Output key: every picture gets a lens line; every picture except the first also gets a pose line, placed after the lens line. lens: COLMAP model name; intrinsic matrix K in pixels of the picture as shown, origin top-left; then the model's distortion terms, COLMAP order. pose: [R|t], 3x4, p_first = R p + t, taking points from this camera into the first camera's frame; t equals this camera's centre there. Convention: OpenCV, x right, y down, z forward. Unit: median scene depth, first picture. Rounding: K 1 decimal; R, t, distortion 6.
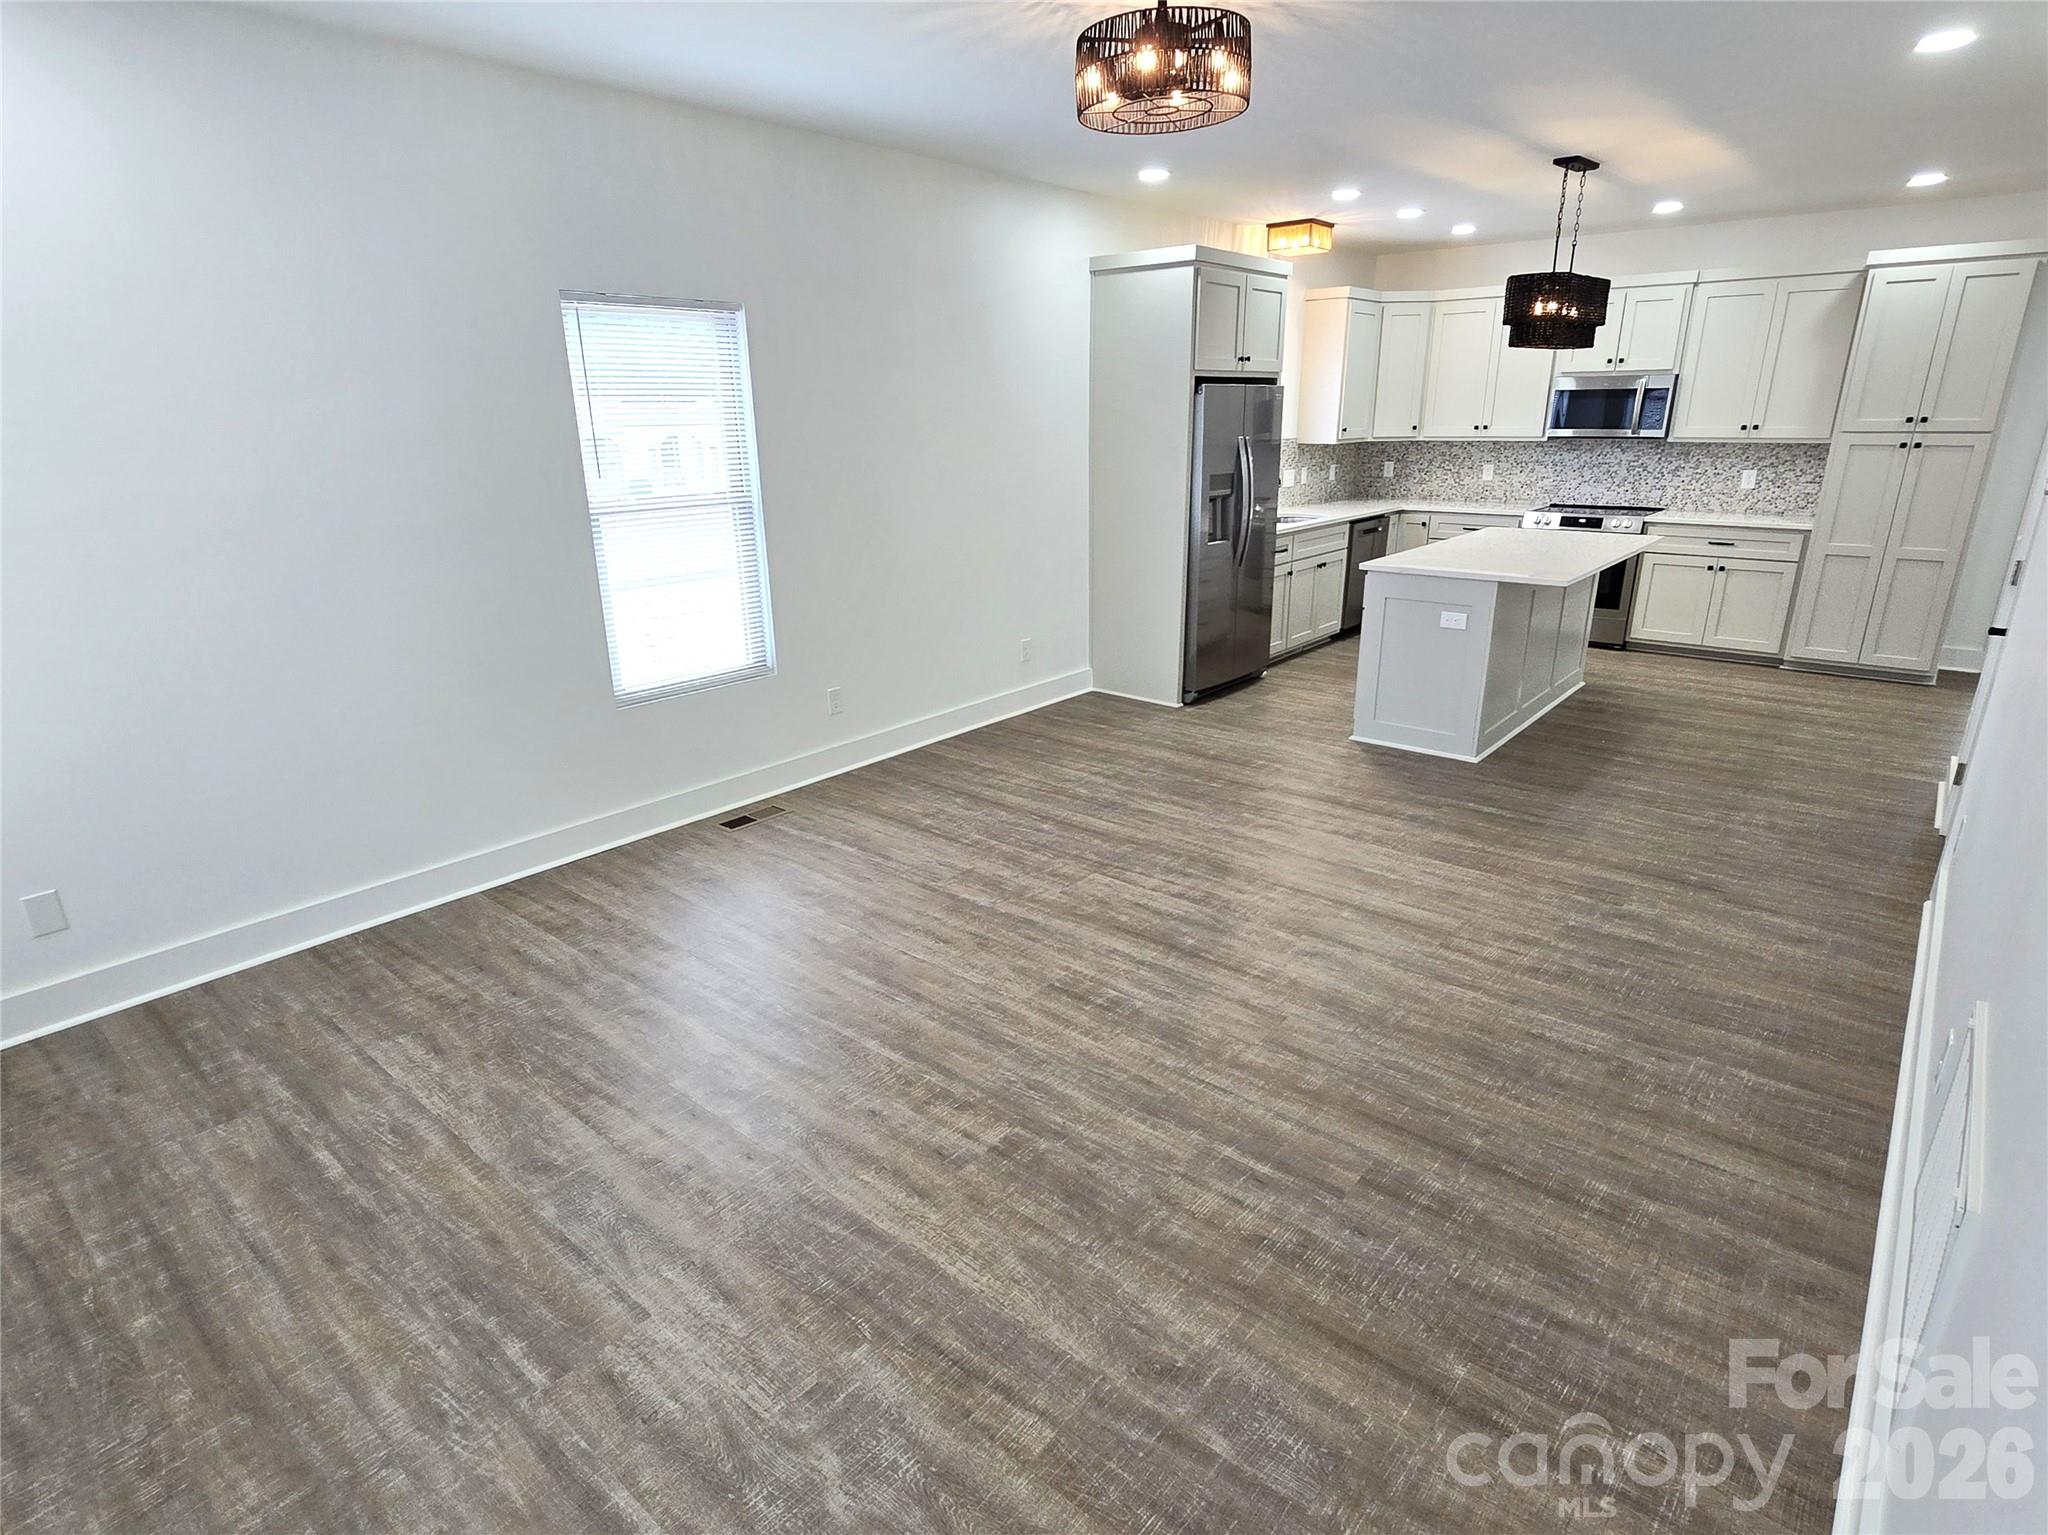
lens RADIAL K [[1076.2, 0, 1015.9], [0, 1076.2, 784.7], [0, 0, 1]] dist [-0.004274, -0.001080]
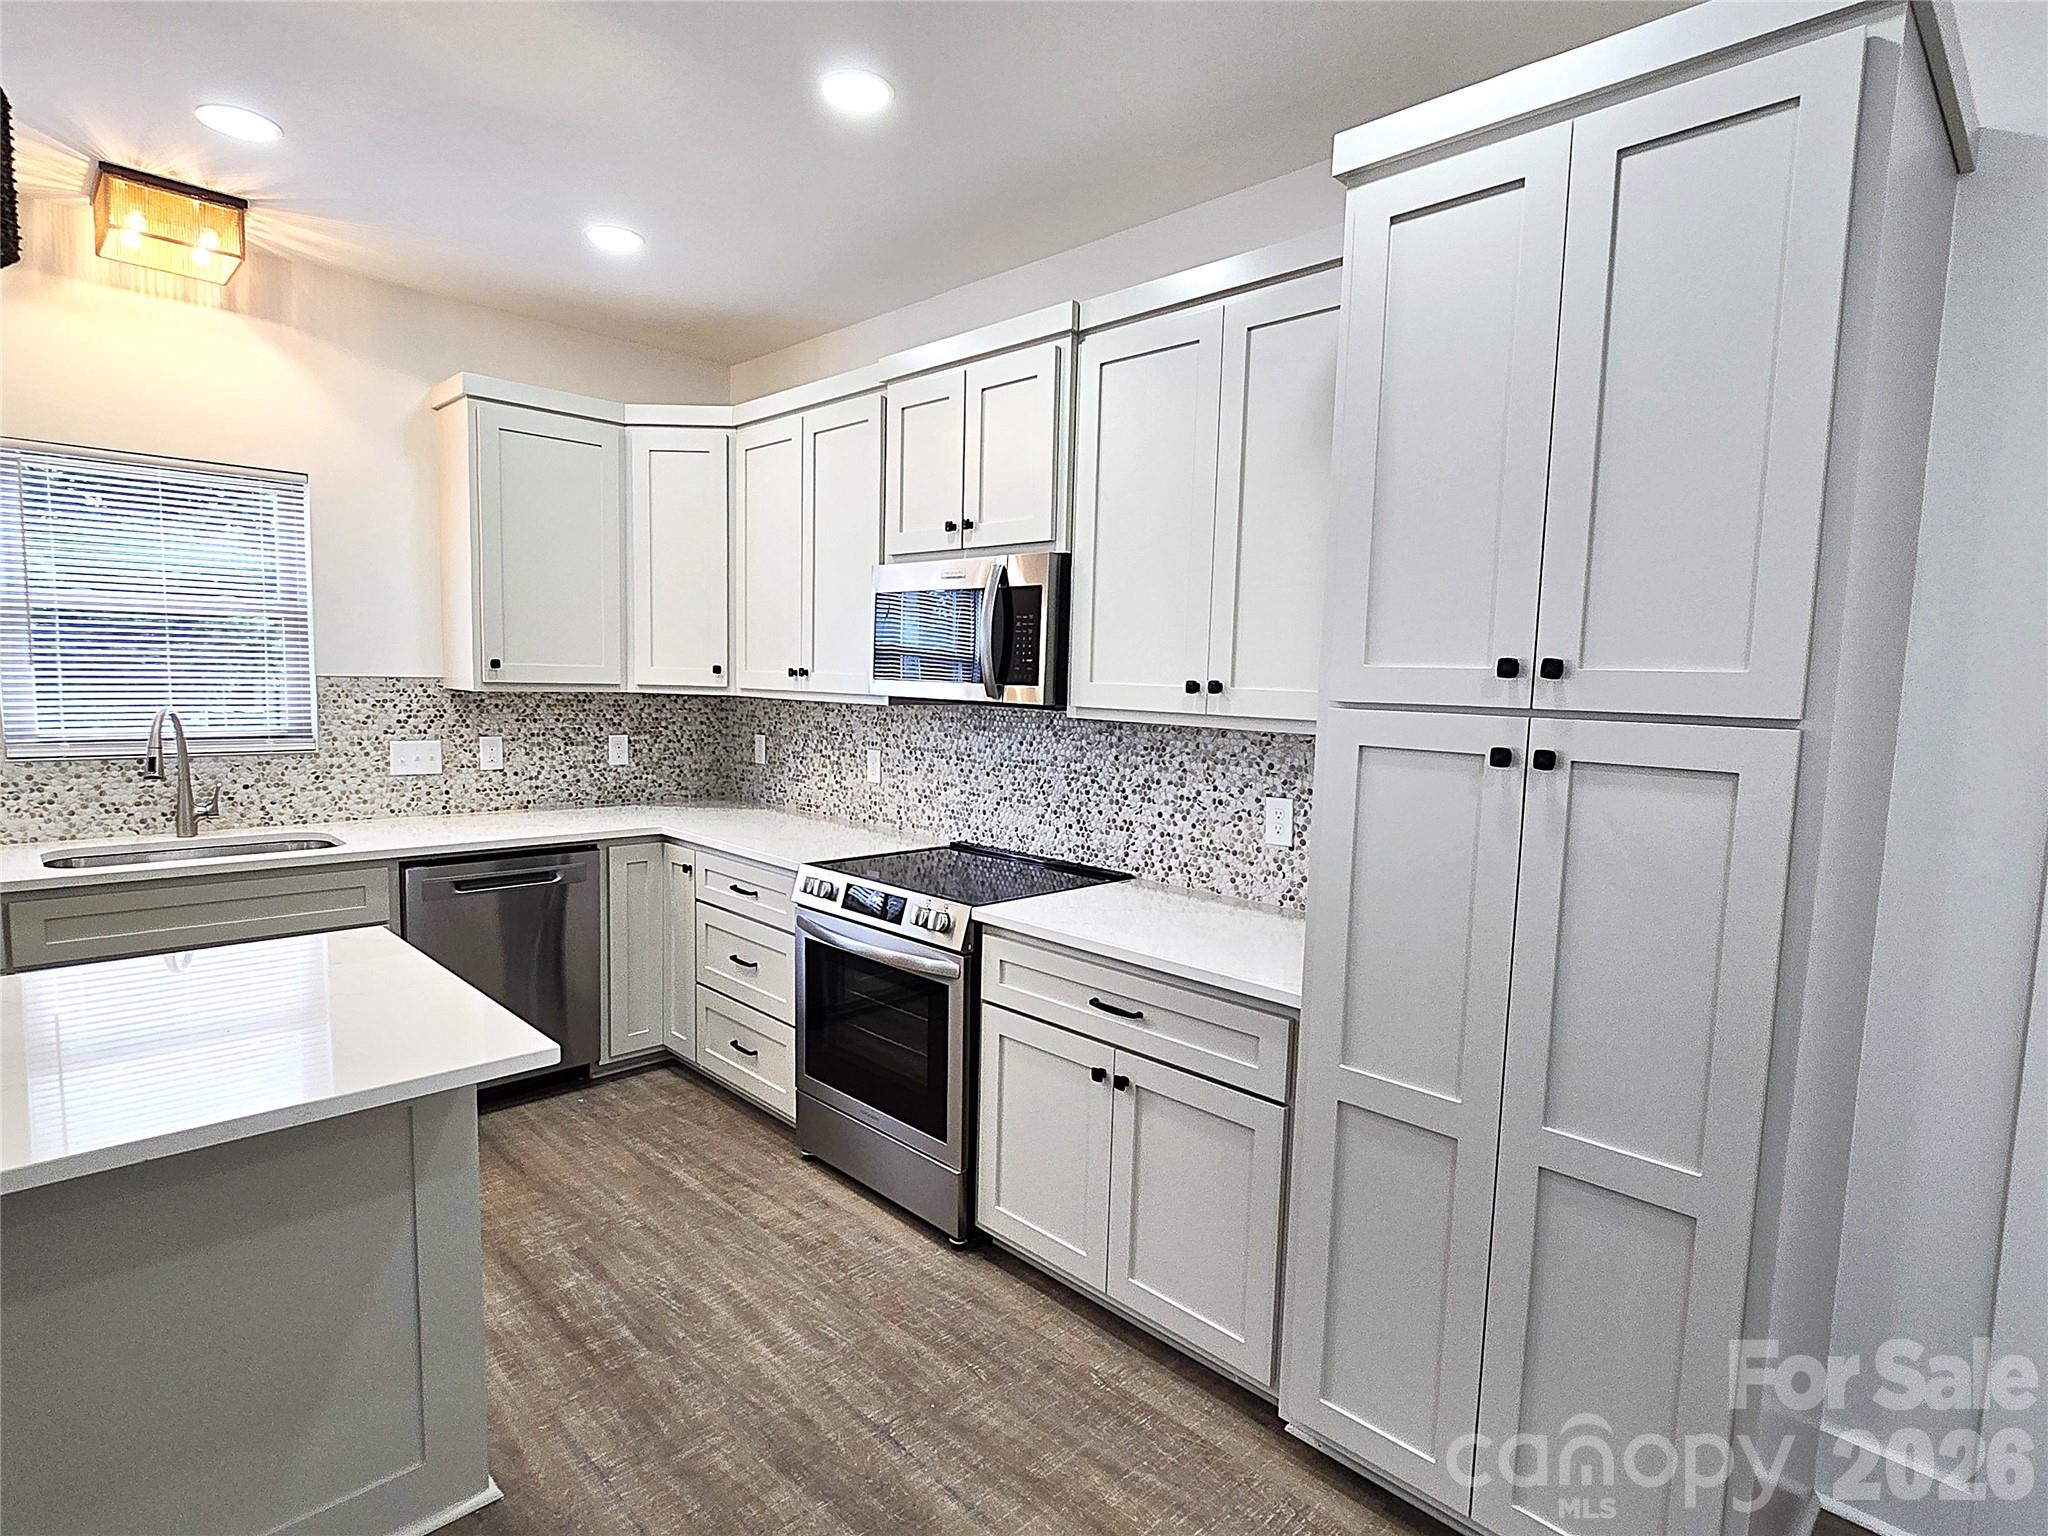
lens RADIAL K [[1076.2, 0, 1015.9], [0, 1076.2, 785.2], [0, 0, 1]] dist [-0.004274, -0.001080]
pose [[0.994574, 0.055462, -0.088017, 1.130342], [-0.074400, 0.970546, -0.229138, -0.368731], [0.072717, 0.234443, 0.969406, 1.127677]]
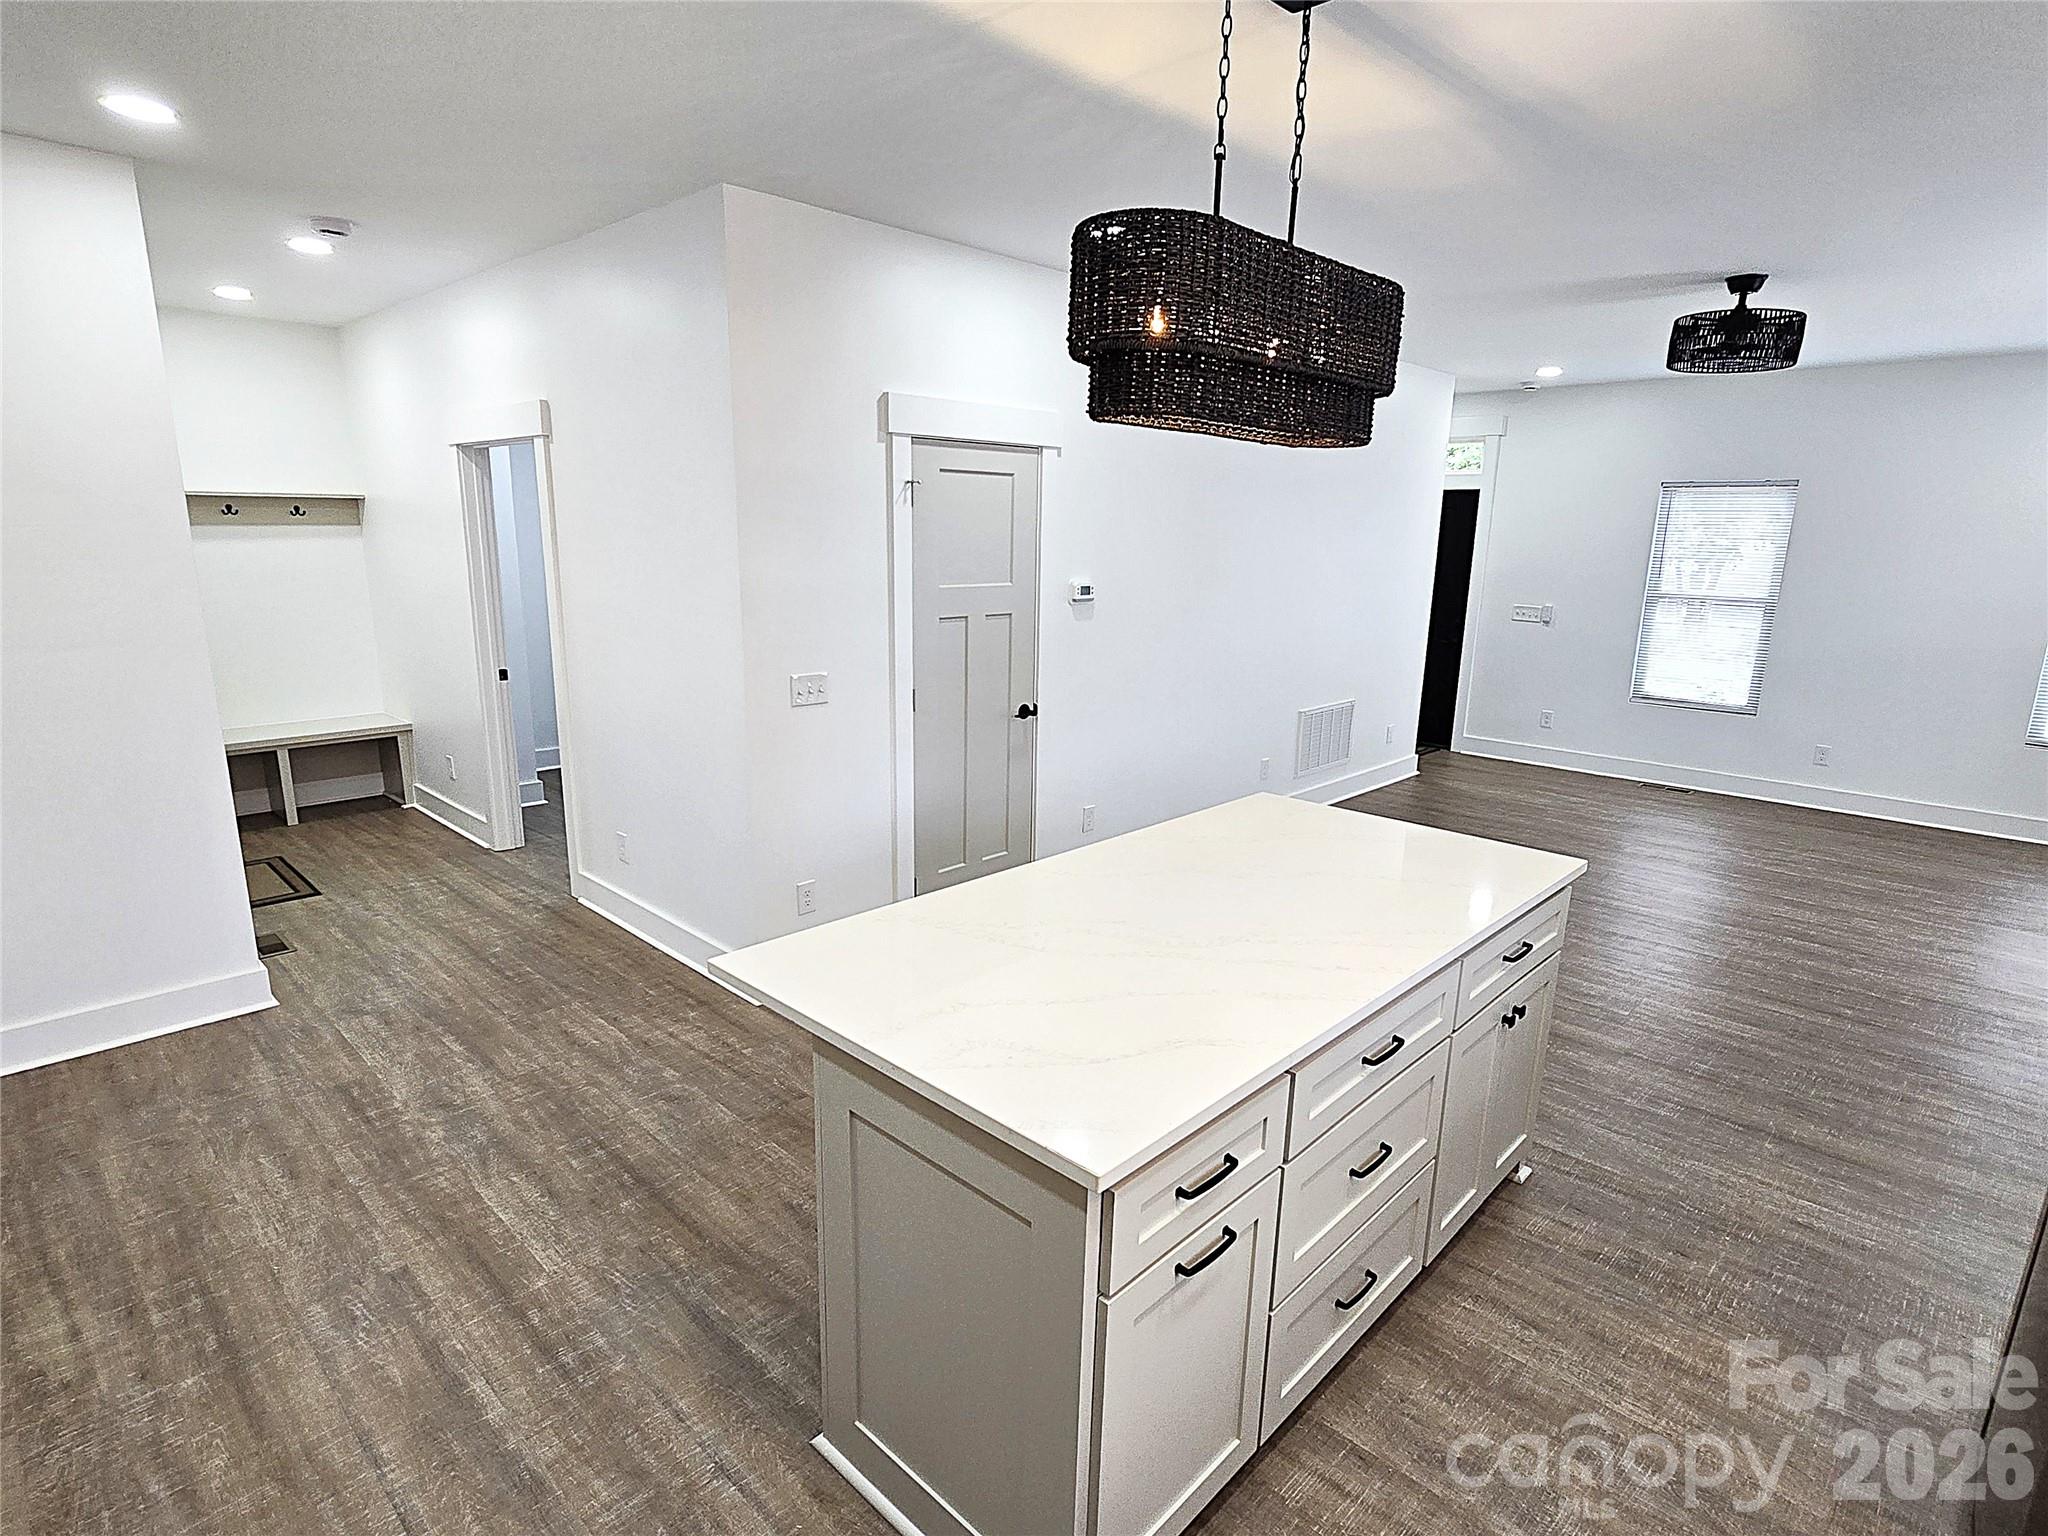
lens RADIAL K [[1076.2, 0, 1015.9], [0, 1076.2, 785.2], [0, 0, 1]] dist [-0.004274, -0.001080]
pose [[-0.998124, -0.014576, 0.059464, 0.752601], [0.020229, 0.838186, 0.545009, -0.697347], [-0.057785, 0.545189, -0.836319, 1.905336]]
